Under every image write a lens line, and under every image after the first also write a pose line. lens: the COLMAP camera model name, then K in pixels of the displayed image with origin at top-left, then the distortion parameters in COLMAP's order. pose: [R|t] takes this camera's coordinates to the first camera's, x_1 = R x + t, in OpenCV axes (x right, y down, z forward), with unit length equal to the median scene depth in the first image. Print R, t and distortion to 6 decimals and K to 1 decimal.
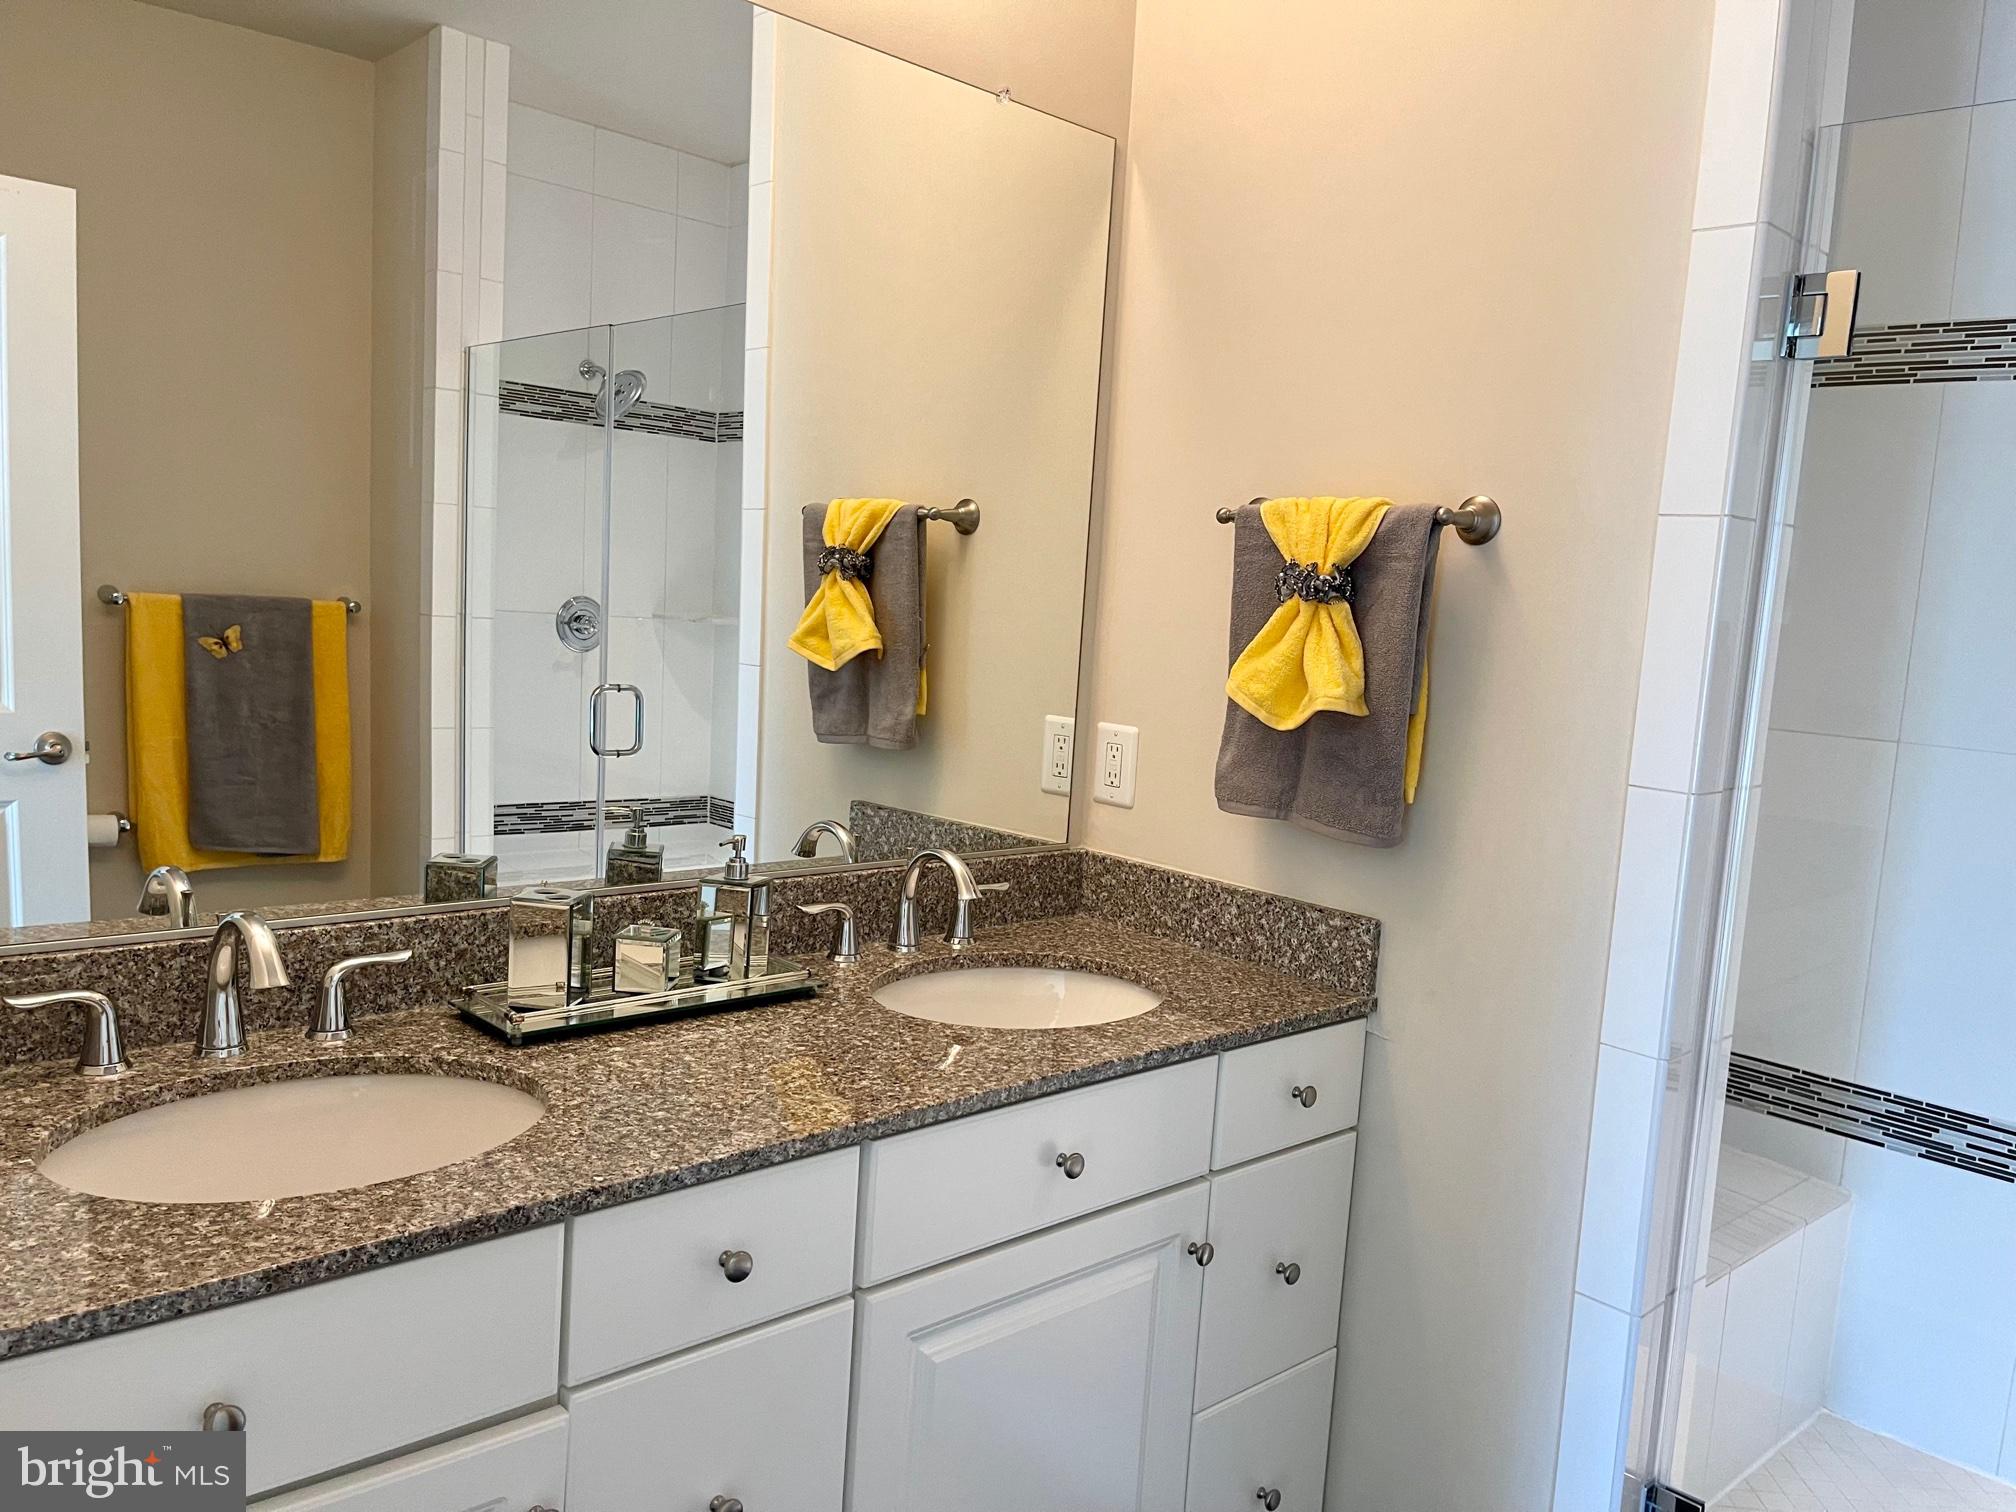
lens RADIAL K [[1472.0, 0, 1006.0], [0, 1472.0, 825.0], [0, 0, 1]] dist [0.005560, 0.000400]
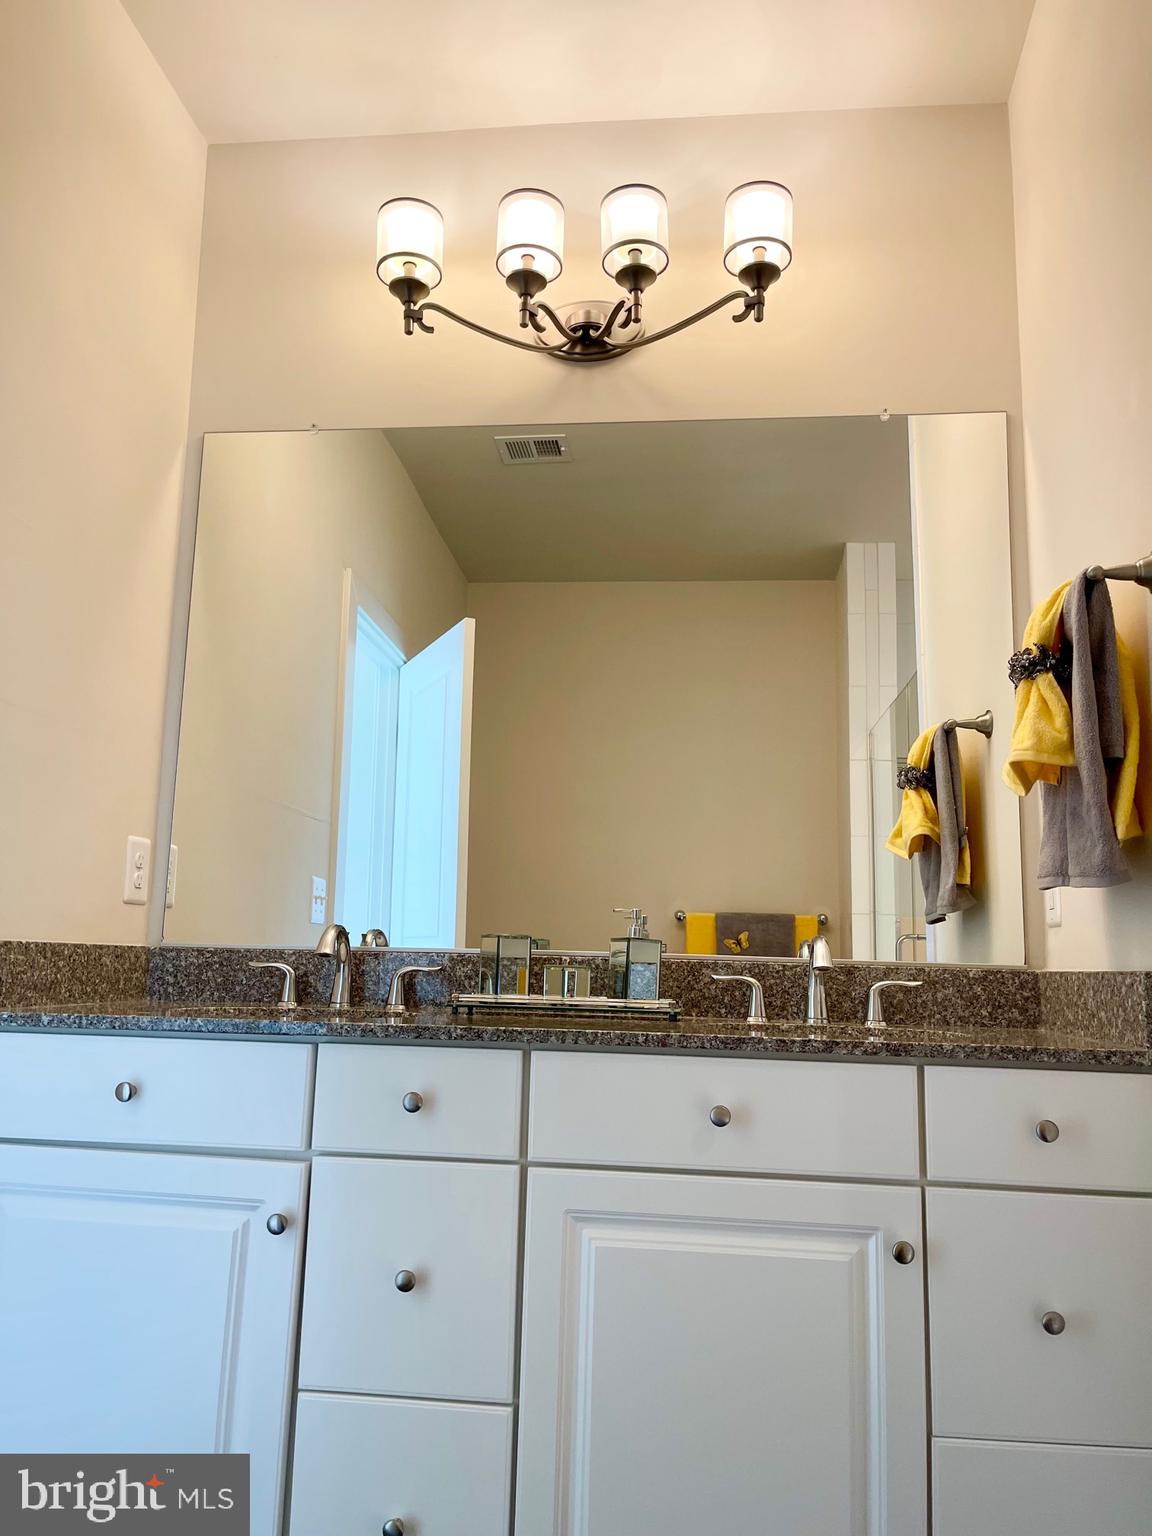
lens RADIAL K [[1147.8, 0, 576.0], [0, 1147.8, 768.0], [0, 0, 1]] dist [0.005616, 0.001220]
pose [[0.678950, -0.161337, -0.716238, 0.466186], [-0.102724, 0.945085, -0.310262, 0.179577], [0.726962, 0.284227, 0.625092, 0.150313]]
